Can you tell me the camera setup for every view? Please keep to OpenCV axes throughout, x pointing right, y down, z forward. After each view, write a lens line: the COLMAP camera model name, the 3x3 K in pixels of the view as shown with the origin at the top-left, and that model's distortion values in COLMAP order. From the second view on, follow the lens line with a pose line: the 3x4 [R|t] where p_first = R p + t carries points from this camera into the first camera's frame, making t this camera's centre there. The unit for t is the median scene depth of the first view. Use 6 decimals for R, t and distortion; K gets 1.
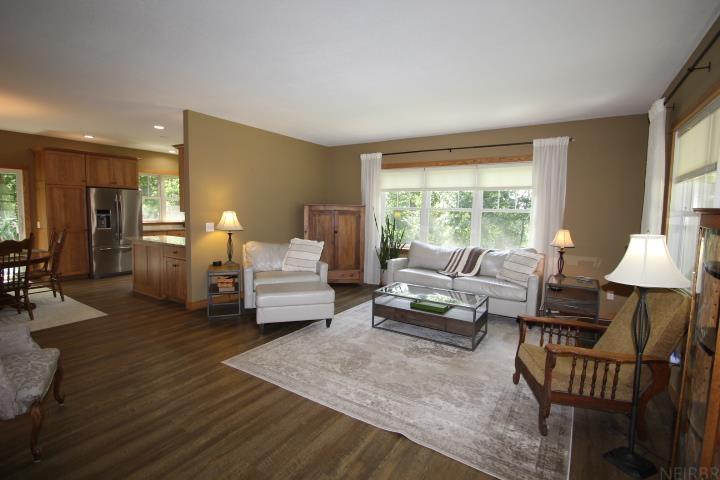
lens RADIAL K [[337.1, 0, 359.0], [0, 337.1, 235.0], [0, 0, 1]] dist [-0.002551, -0.000614]
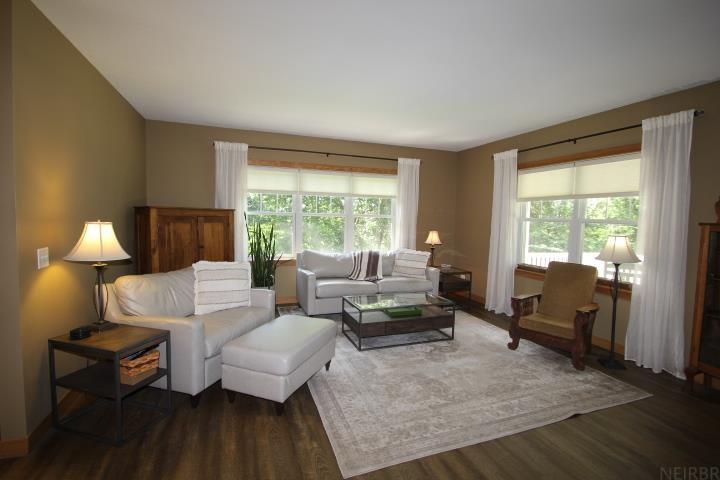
lens RADIAL K [[337.1, 0, 359.0], [0, 337.1, 235.0], [0, 0, 1]] dist [-0.002551, -0.000614]
pose [[0.597748, -0.051183, 0.800049, -0.685722], [0.049503, 0.998412, 0.026888, -0.056496], [-0.800154, 0.023533, 0.599332, 0.492137]]
